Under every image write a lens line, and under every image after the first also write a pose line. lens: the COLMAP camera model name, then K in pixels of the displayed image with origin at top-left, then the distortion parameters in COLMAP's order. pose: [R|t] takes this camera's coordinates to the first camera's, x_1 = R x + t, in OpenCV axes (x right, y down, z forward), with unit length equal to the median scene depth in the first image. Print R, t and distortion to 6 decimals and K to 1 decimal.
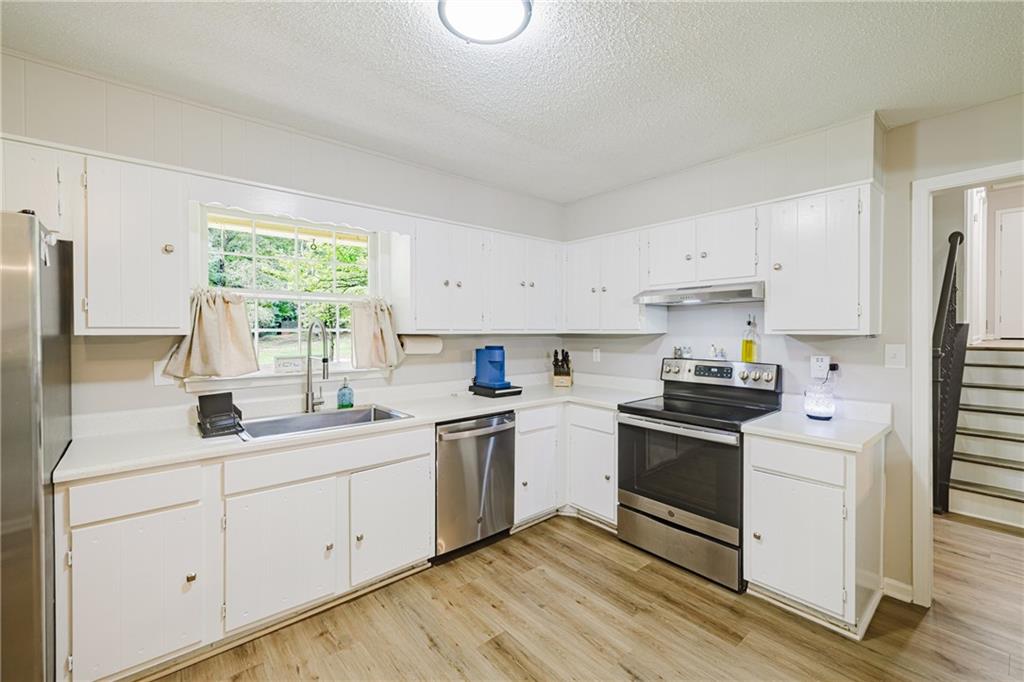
lens RADIAL K [[432.6, 0, 503.9], [0, 432.6, 330.7], [0, 0, 1]] dist [0.002435, 0.000662]
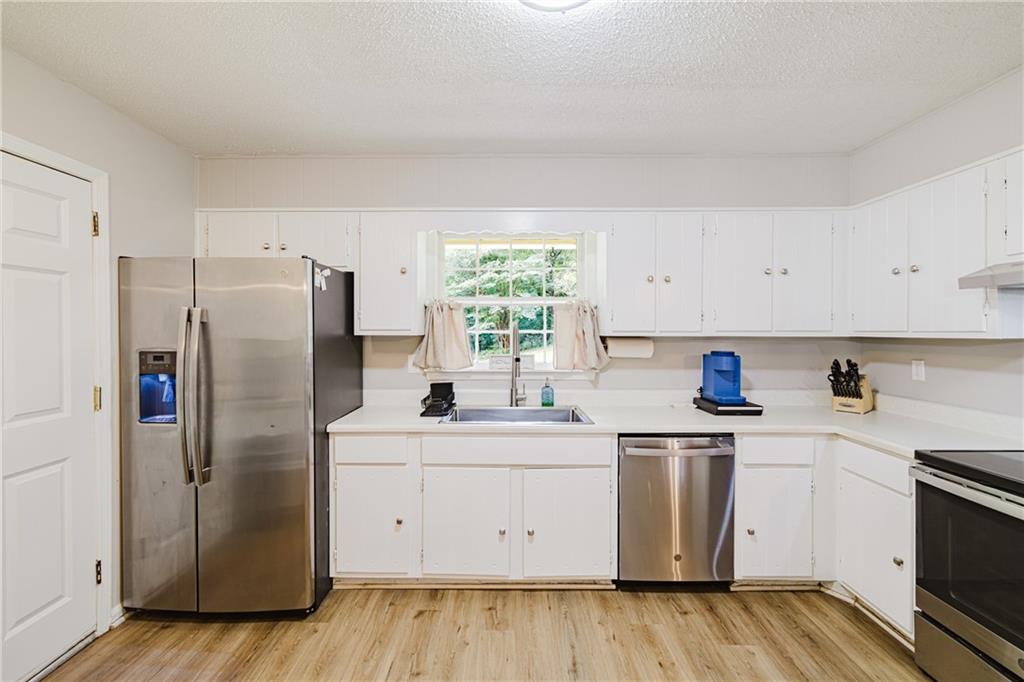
lens RADIAL K [[432.6, 0, 503.9], [0, 432.6, 330.7], [0, 0, 1]] dist [0.002435, 0.000662]
pose [[0.756654, -0.000385, -0.653816, 0.237591], [-0.001297, 0.999997, -0.002089, -0.001692], [0.653815, 0.002429, 0.756651, 0.139484]]
